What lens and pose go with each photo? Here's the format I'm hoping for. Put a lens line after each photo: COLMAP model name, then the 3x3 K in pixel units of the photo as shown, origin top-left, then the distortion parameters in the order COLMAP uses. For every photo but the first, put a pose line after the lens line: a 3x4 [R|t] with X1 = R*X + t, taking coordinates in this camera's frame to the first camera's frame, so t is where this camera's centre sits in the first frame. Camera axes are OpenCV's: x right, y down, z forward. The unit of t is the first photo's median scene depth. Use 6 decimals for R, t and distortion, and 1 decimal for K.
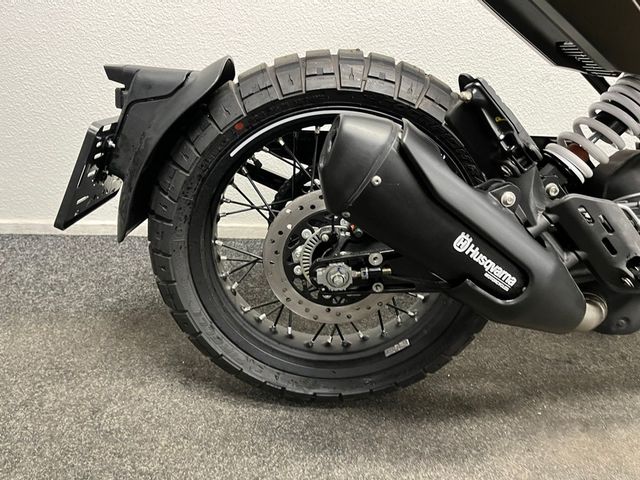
lens RADIAL K [[497.6, 0, 317.7], [0, 497.6, 229.0], [0, 0, 1]] dist [0.061036, -0.106851]
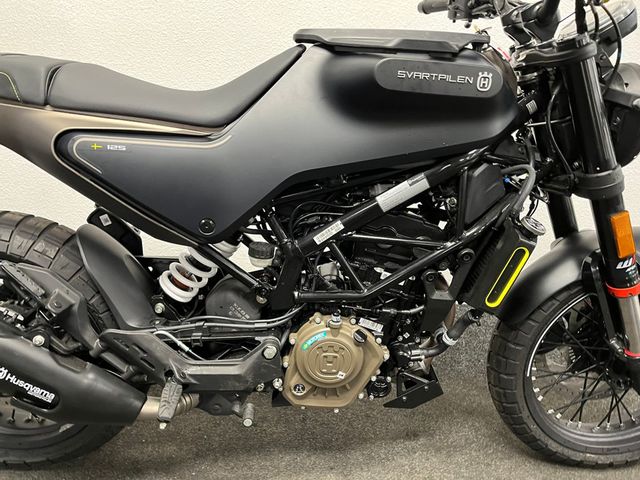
lens RADIAL K [[497.6, 0, 317.7], [0, 497.6, 229.0], [0, 0, 1]] dist [0.061036, -0.106851]
pose [[0.999827, -0.018224, -0.003776, 0.999536], [0.018127, 0.999539, -0.024362, -0.275618], [0.004219, 0.024289, 0.999696, -0.364292]]
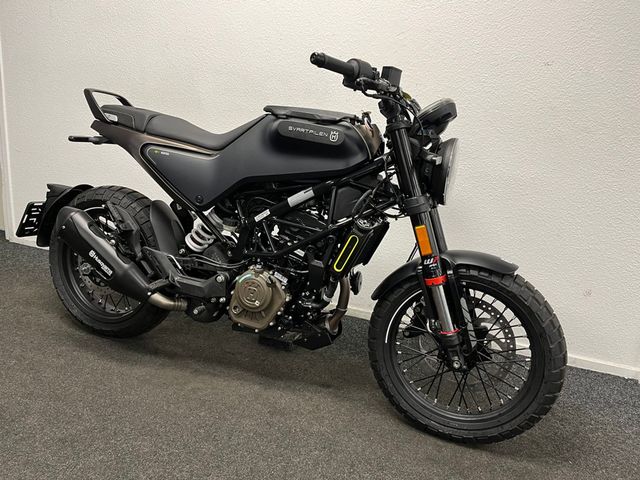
lens RADIAL K [[497.6, 0, 317.7], [0, 497.6, 229.0], [0, 0, 1]] dist [0.061036, -0.106851]
pose [[0.924330, 0.125602, -0.360330, 2.098730], [-0.197745, 0.965259, -0.170796, 0.105555], [0.326359, 0.229126, 0.917056, -1.065233]]
